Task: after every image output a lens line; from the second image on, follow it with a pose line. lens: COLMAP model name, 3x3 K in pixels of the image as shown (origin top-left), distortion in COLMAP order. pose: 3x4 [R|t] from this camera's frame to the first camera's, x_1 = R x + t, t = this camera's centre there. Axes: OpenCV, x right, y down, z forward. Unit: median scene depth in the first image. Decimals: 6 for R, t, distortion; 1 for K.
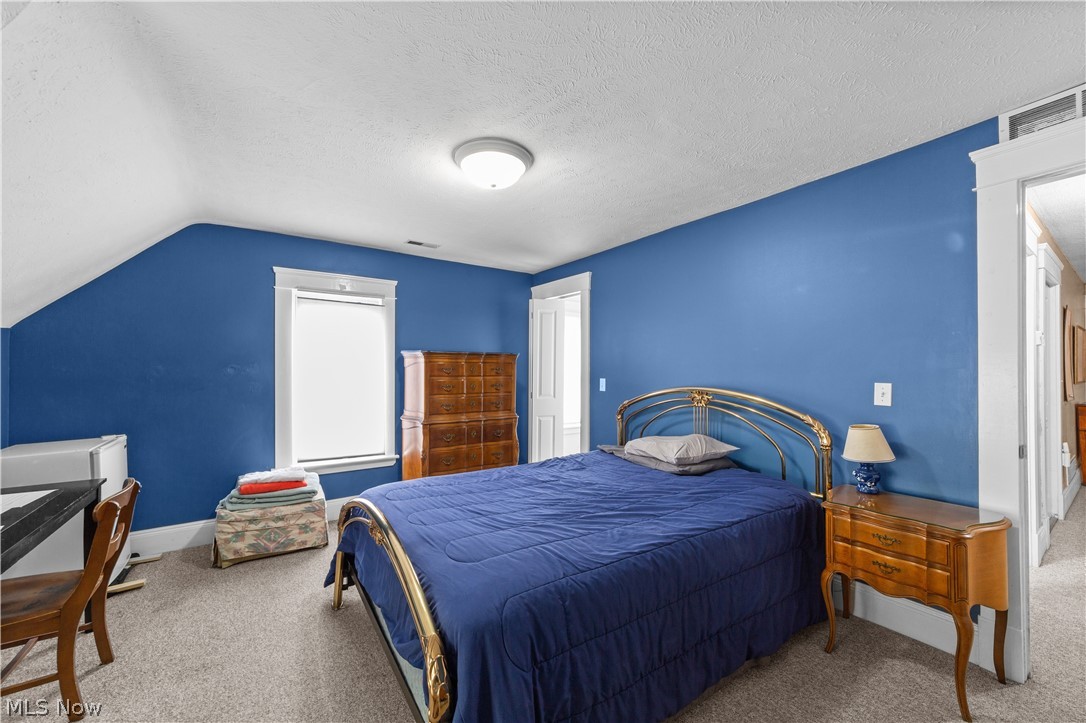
lens RADIAL K [[419.3, 0, 541.3], [0, 419.3, 360.7], [0, 0, 1]] dist [-0.014361, 0.000753]
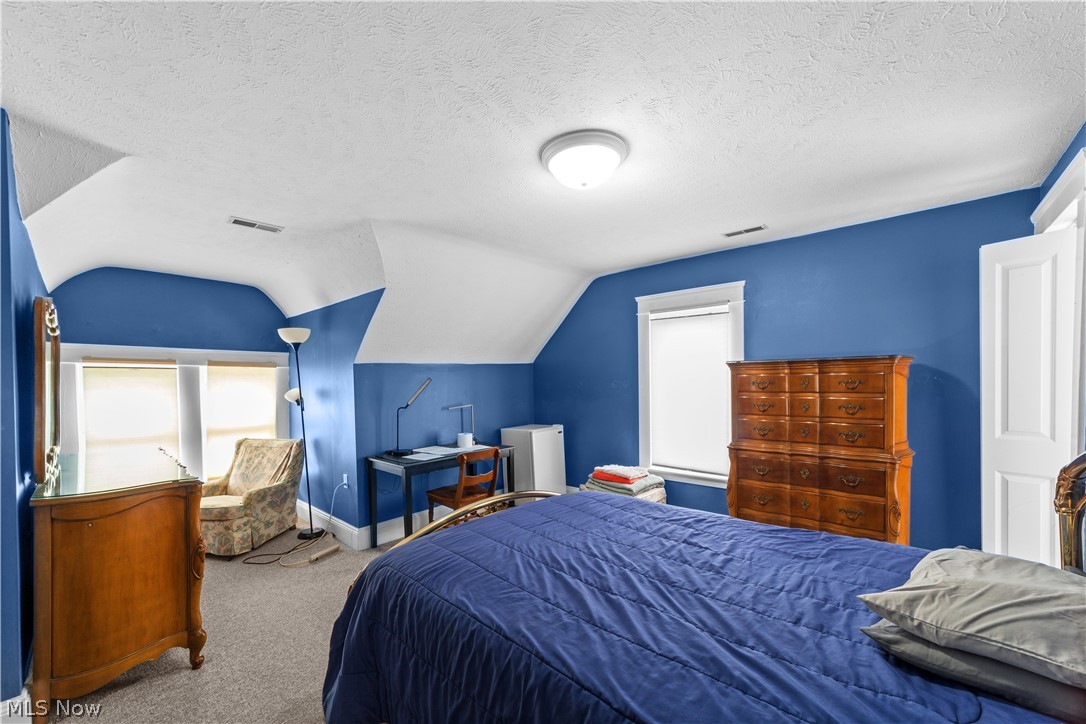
lens RADIAL K [[419.3, 0, 514.1], [0, 419.3, 387.3], [0, 0, 1]] dist [-0.014361, 0.000753]
pose [[0.210765, 0.009082, -0.977495, 0.444749], [0.036844, 0.999173, 0.017227, -0.002364], [0.976842, -0.039646, 0.210256, 0.387315]]
